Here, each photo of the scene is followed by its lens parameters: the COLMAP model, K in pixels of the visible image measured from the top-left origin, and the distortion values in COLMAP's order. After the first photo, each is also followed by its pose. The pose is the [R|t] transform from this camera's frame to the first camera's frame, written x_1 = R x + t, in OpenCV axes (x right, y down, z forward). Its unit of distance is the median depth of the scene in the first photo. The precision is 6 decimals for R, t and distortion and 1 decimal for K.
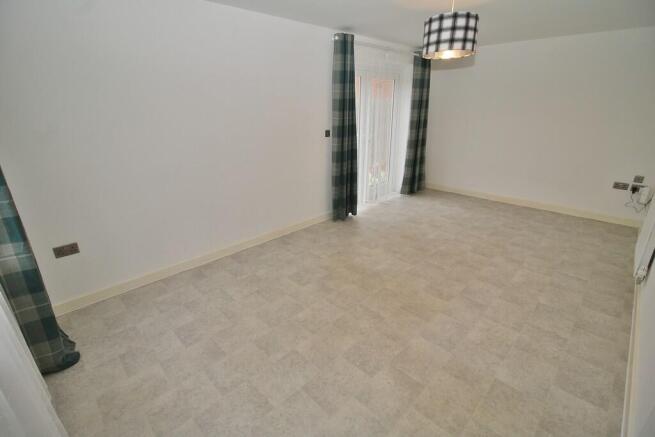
lens RADIAL K [[298.6, 0, 327.5], [0, 298.6, 218.5], [0, 0, 1]] dist [-0.021304, -0.000315]
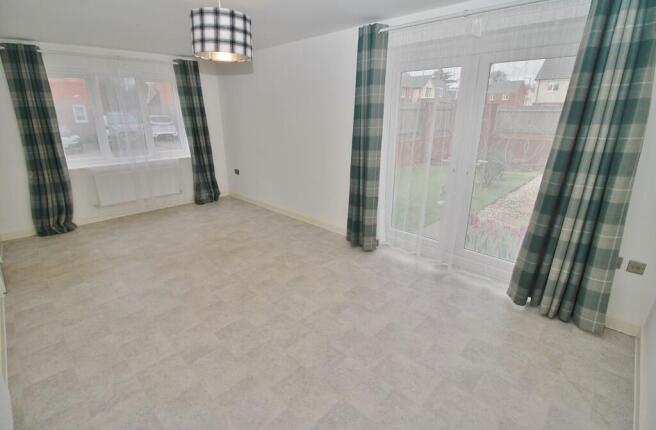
lens RADIAL K [[316.2, 0, 328.0], [0, 316.2, 215.0], [0, 0, 1]] dist [-0.002414, -0.008809]
pose [[0.015588, 0.323385, -0.946139, 1.260527], [-0.351632, 0.887583, 0.297577, -0.455528], [0.936009, 0.328054, 0.127548, 1.147230]]
